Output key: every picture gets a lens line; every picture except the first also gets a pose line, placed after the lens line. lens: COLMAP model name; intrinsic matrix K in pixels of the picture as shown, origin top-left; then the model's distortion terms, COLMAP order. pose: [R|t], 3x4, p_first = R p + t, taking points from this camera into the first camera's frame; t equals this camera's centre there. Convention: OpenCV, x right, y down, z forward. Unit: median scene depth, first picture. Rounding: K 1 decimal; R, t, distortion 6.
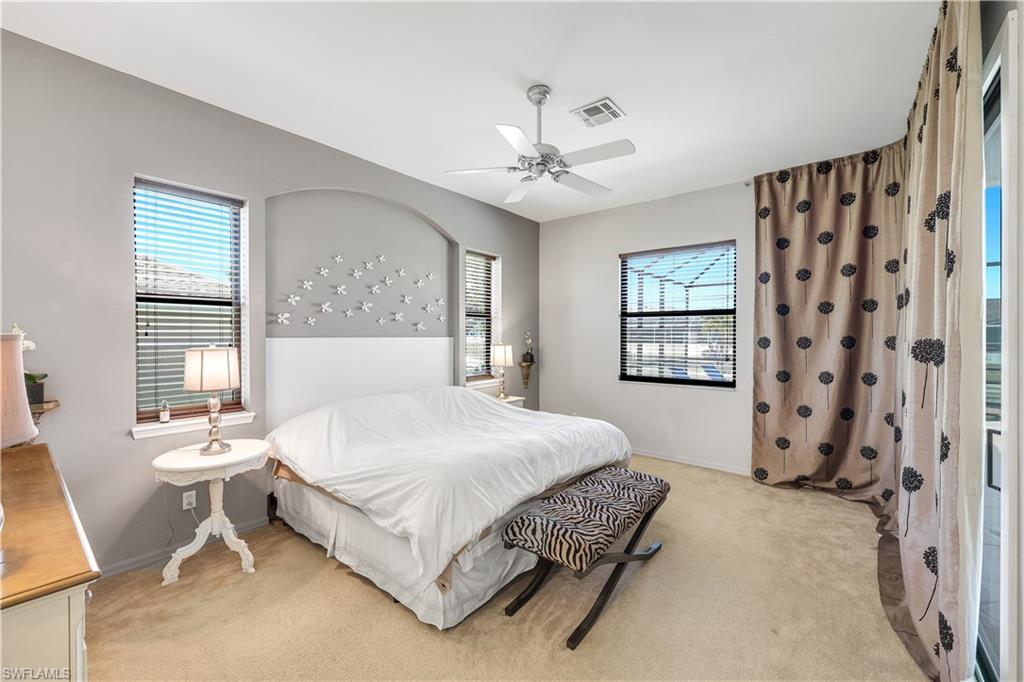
lens RADIAL K [[413.6, 0, 511.6], [0, 413.6, 338.0], [0, 0, 1]] dist [0.000330, 0.000040]
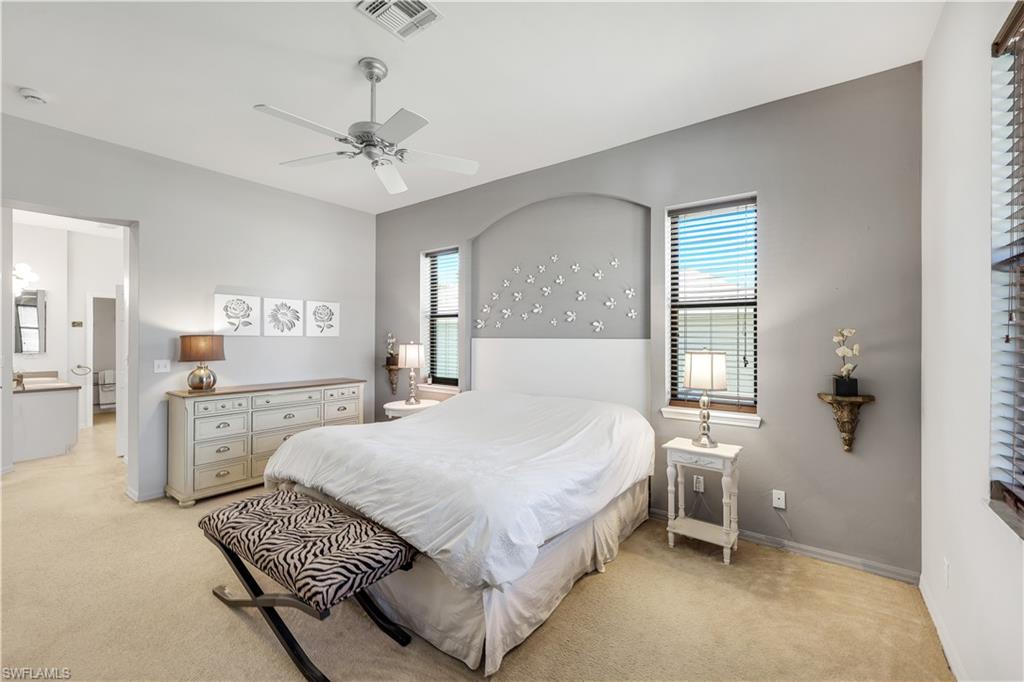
lens RADIAL K [[413.6, 0, 511.6], [0, 413.6, 338.0], [0, 0, 1]] dist [0.000330, 0.000040]
pose [[0.054683, 0.000890, -0.998503, 0.660594], [-0.011035, 0.999939, 0.000287, -0.002255], [0.998443, 0.011003, 0.054689, 0.845799]]
